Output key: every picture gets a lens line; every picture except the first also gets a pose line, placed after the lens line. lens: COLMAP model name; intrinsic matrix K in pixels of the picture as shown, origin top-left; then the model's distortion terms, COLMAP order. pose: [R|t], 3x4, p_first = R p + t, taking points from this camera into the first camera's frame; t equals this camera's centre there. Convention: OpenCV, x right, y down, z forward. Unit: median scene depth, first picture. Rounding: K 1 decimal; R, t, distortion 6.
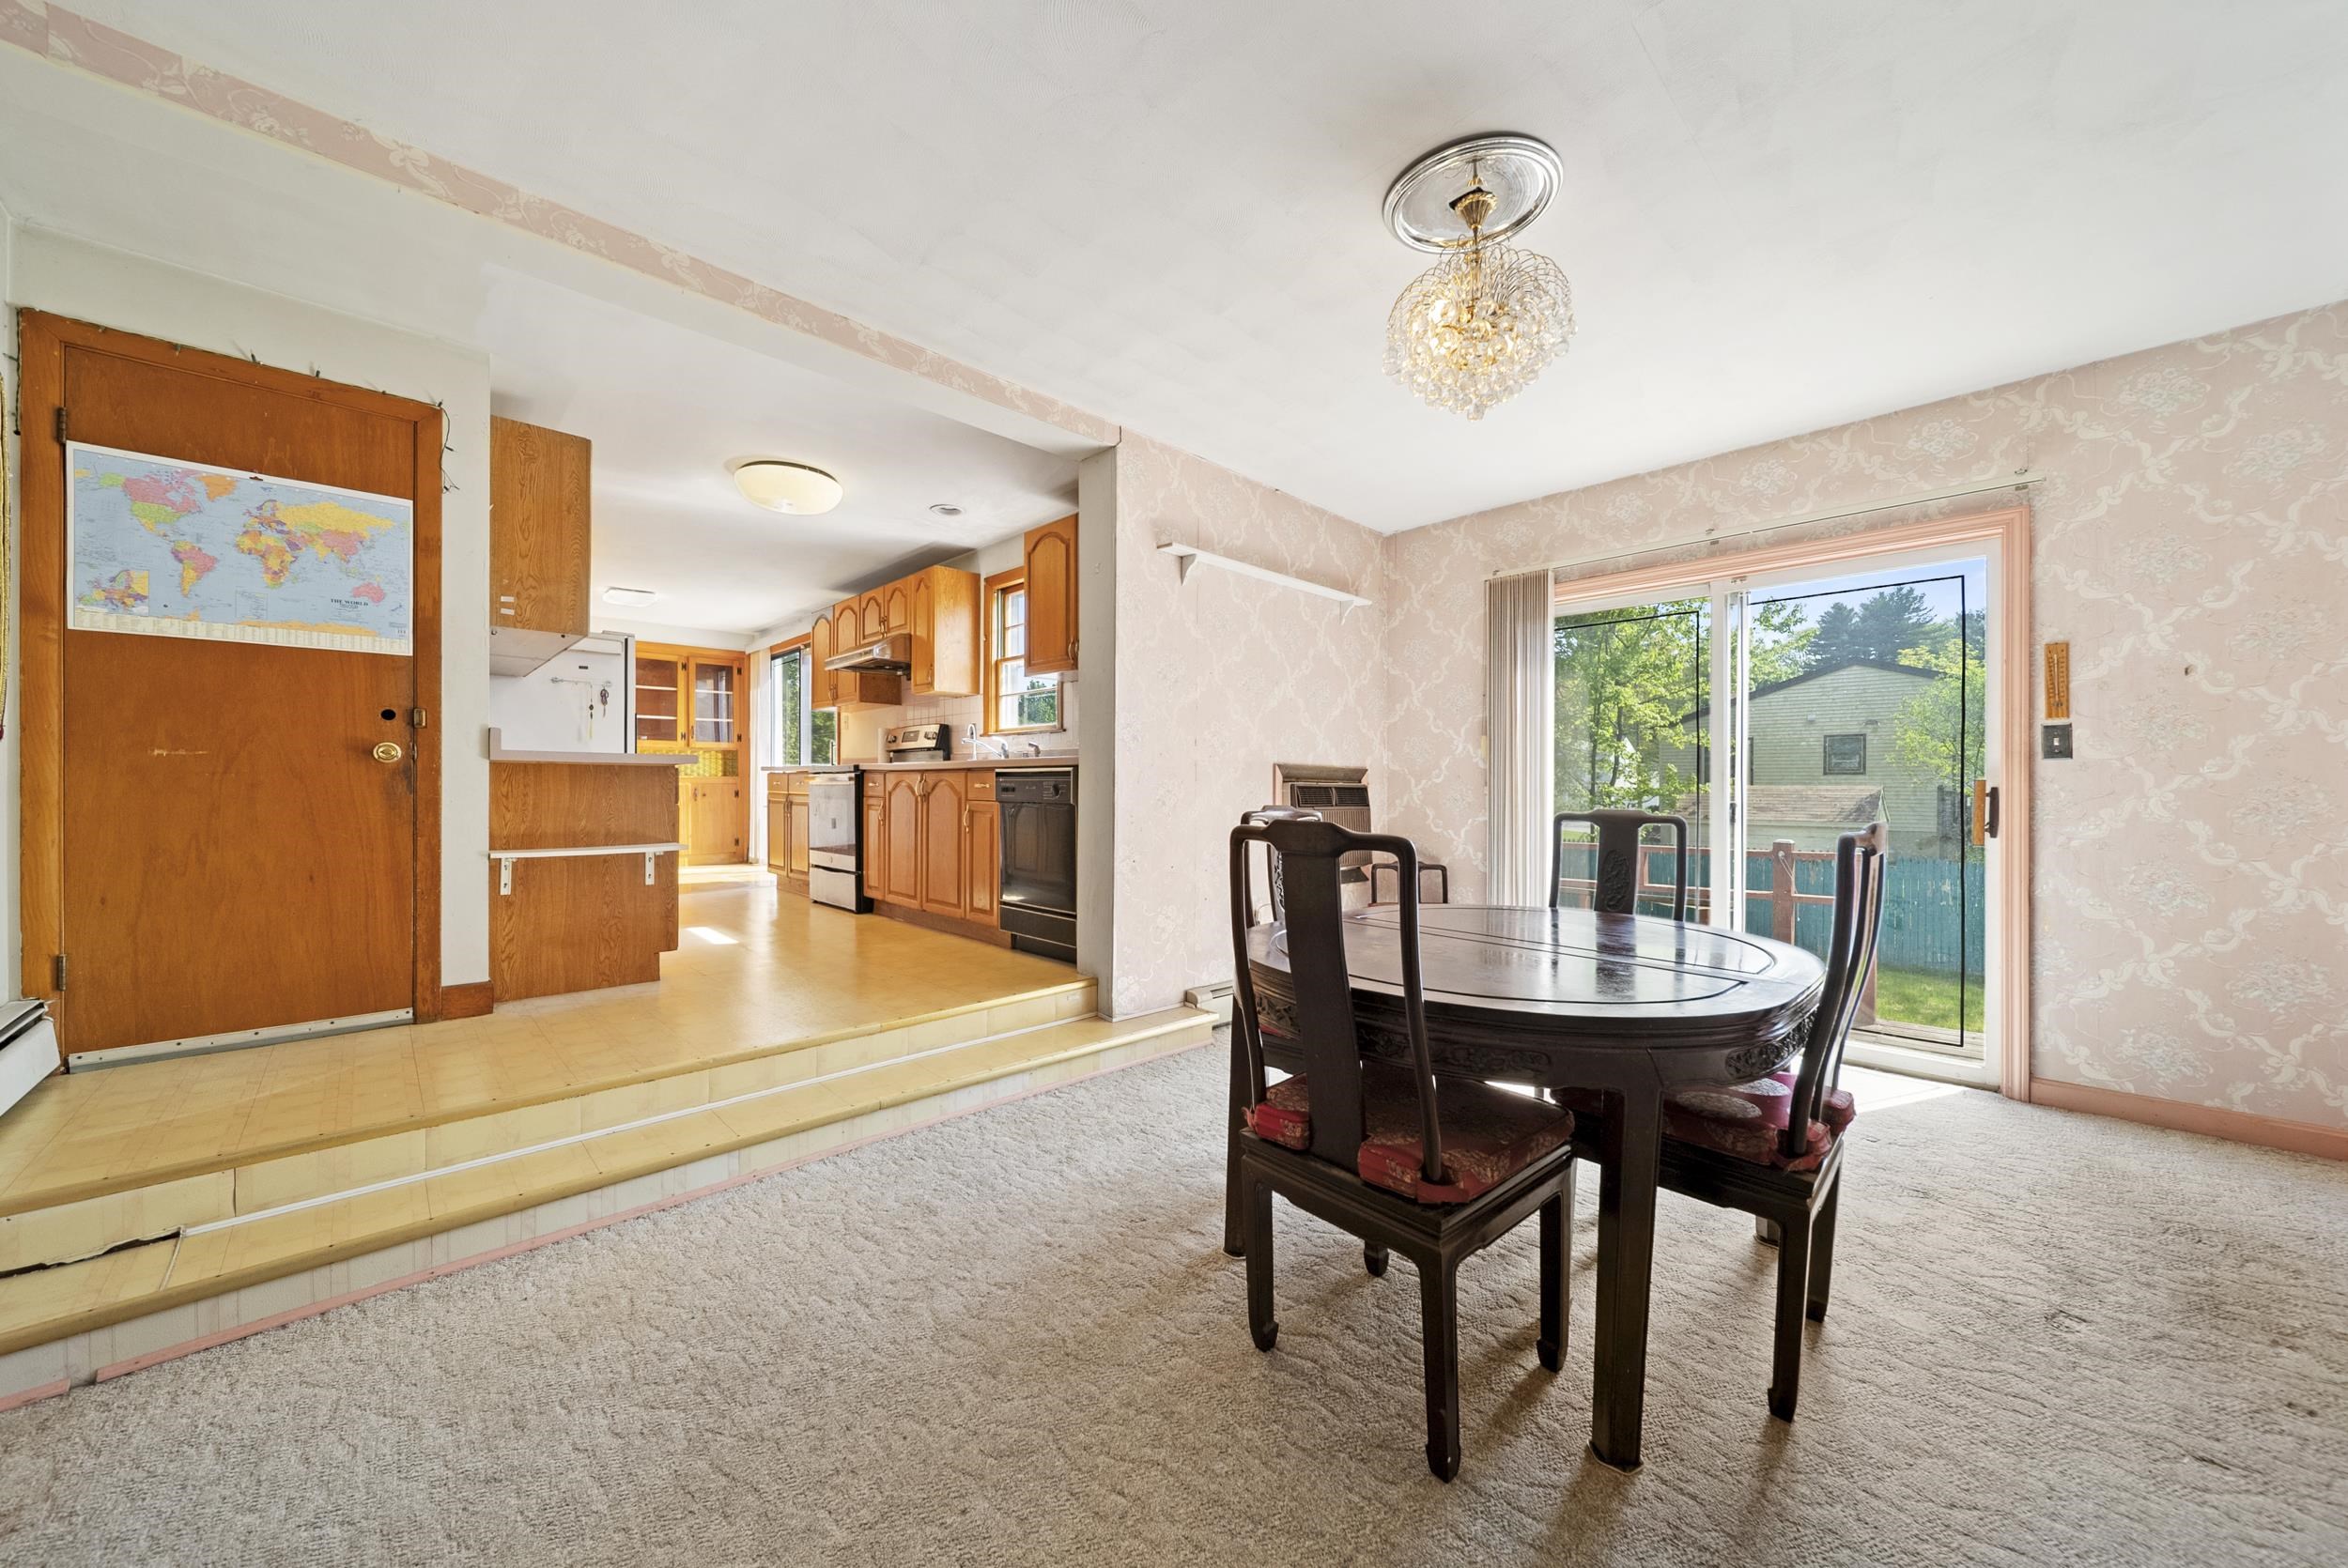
lens RADIAL K [[826.0, 0, 1173.8], [0, 826.0, 783.3], [0, 0, 1]] dist [-0.000461, -0.000035]
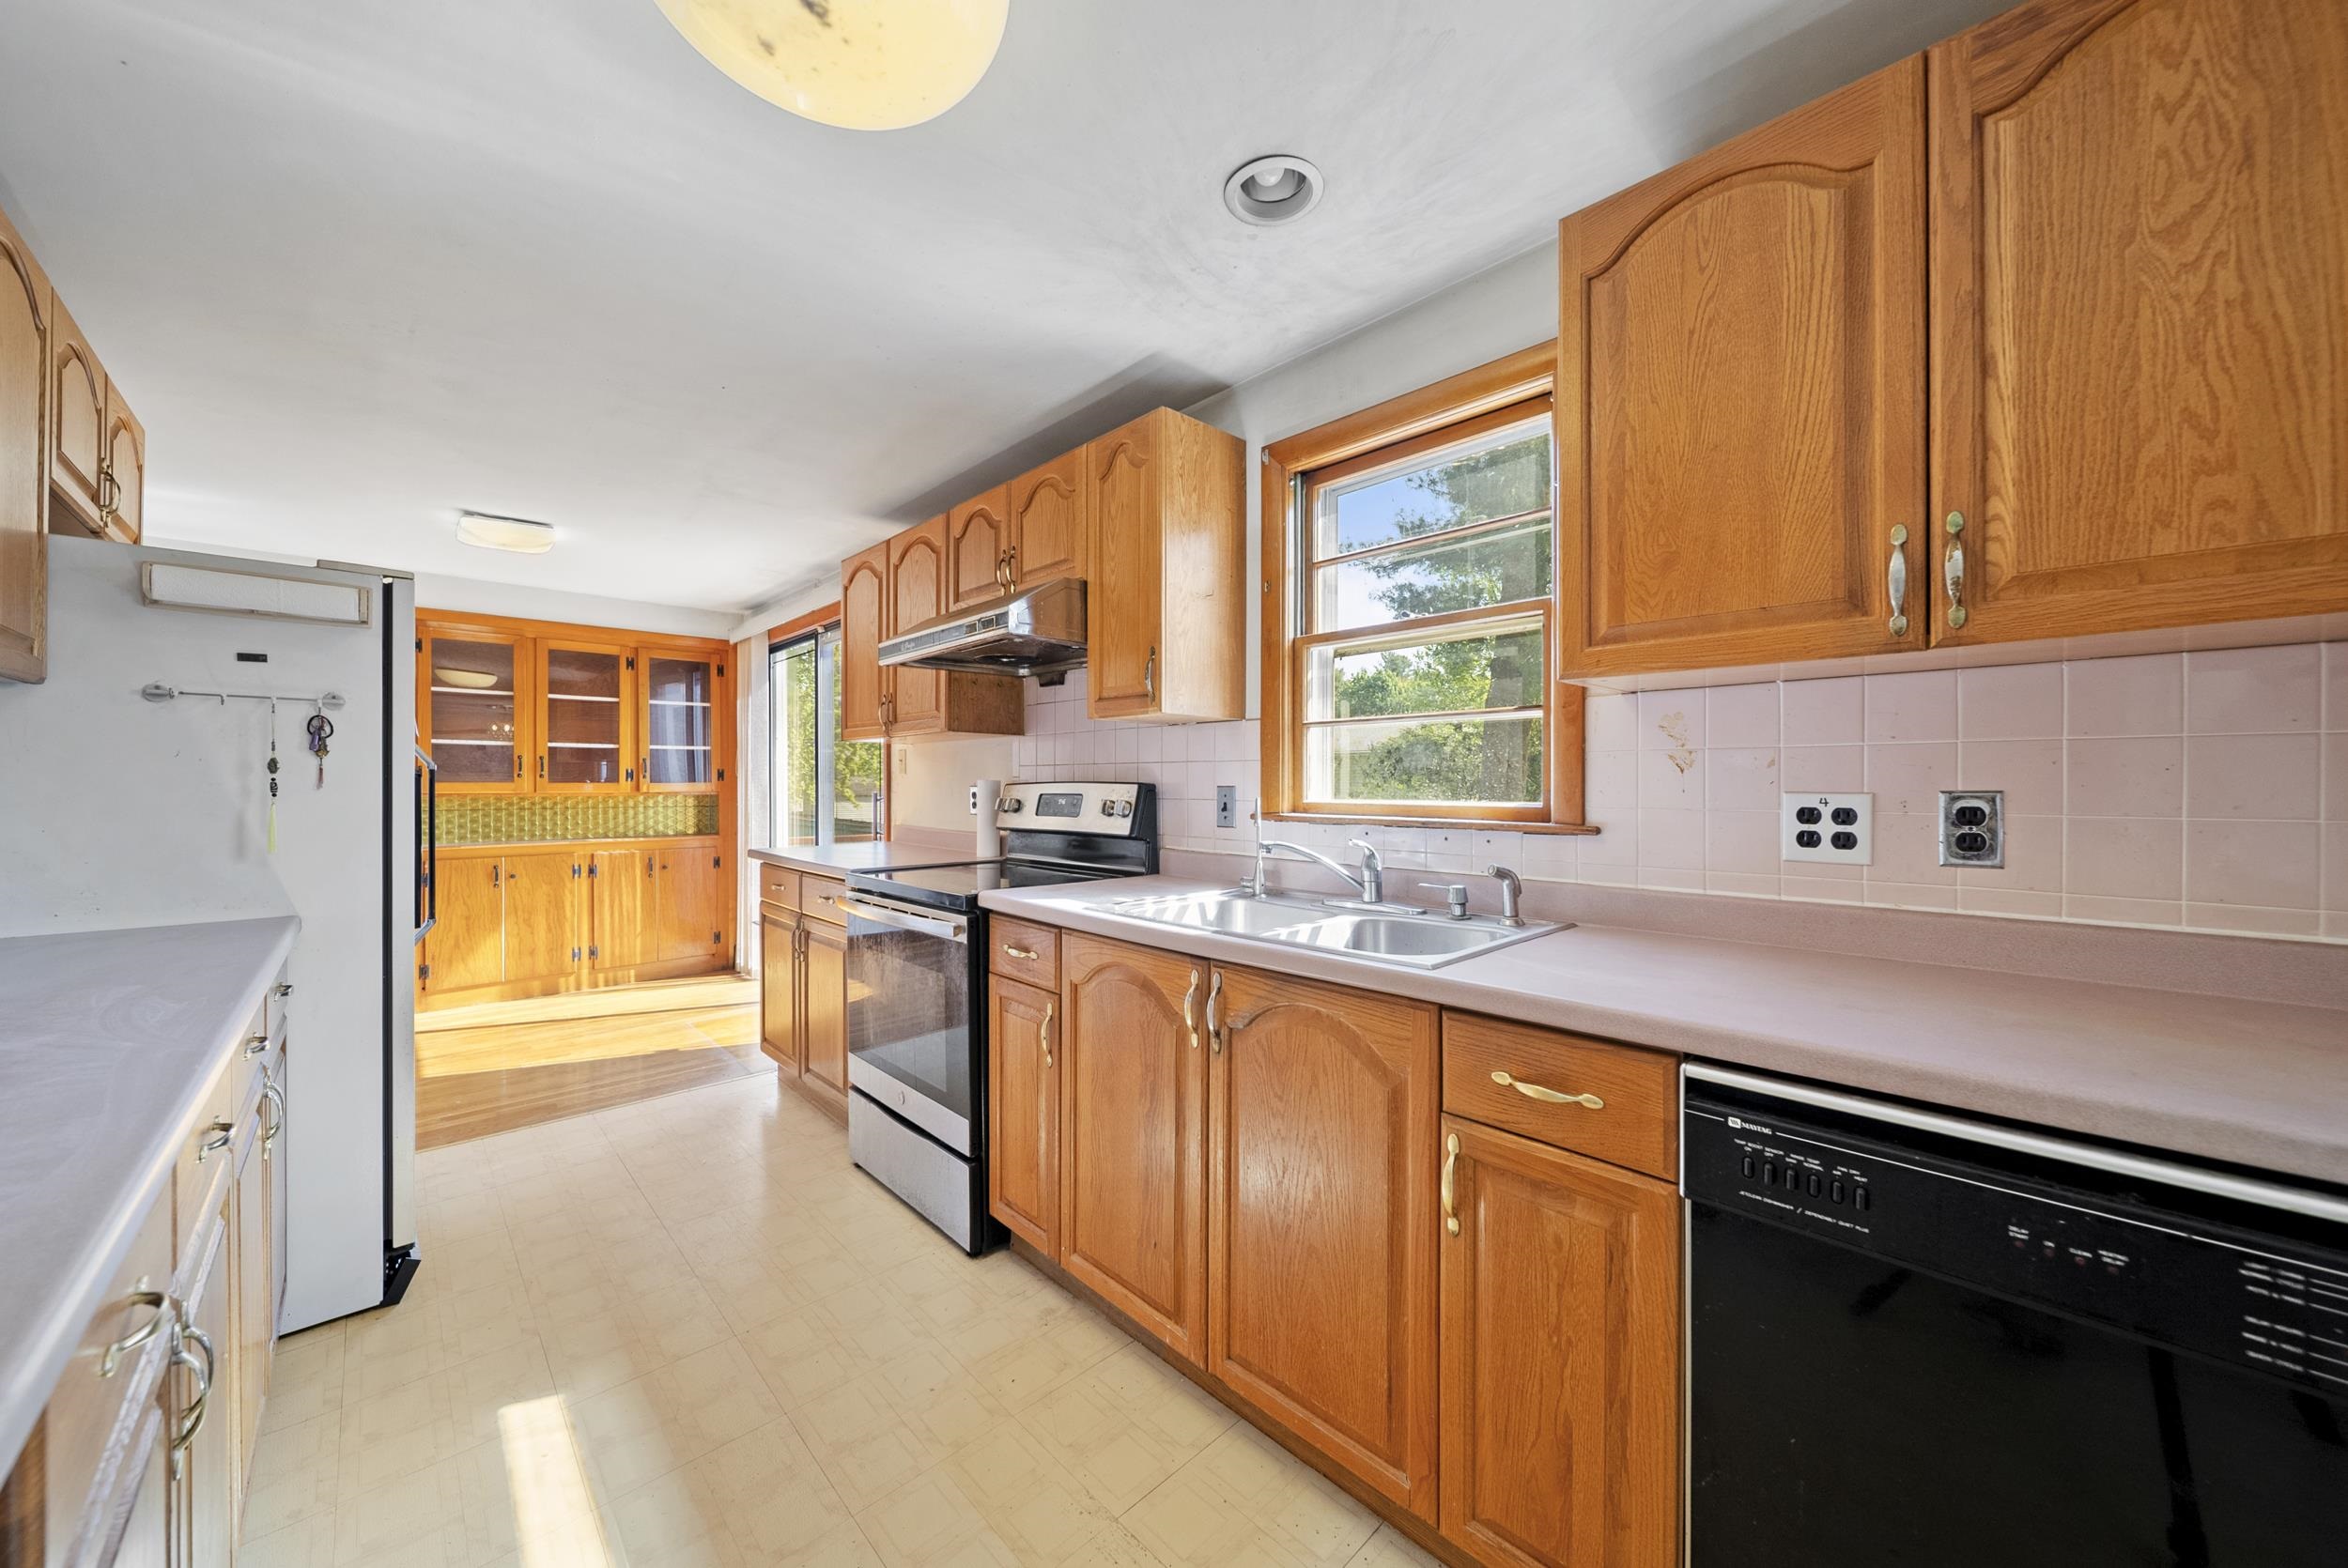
lens RADIAL K [[826.0, 0, 1173.2], [0, 826.0, 787.1], [0, 0, 1]] dist [-0.000461, -0.000035]
pose [[0.999988, -0.001995, -0.004538, -0.245184], [0.002003, 0.999997, 0.001709, -0.066262], [0.004535, -0.001718, 0.999988, 0.513447]]
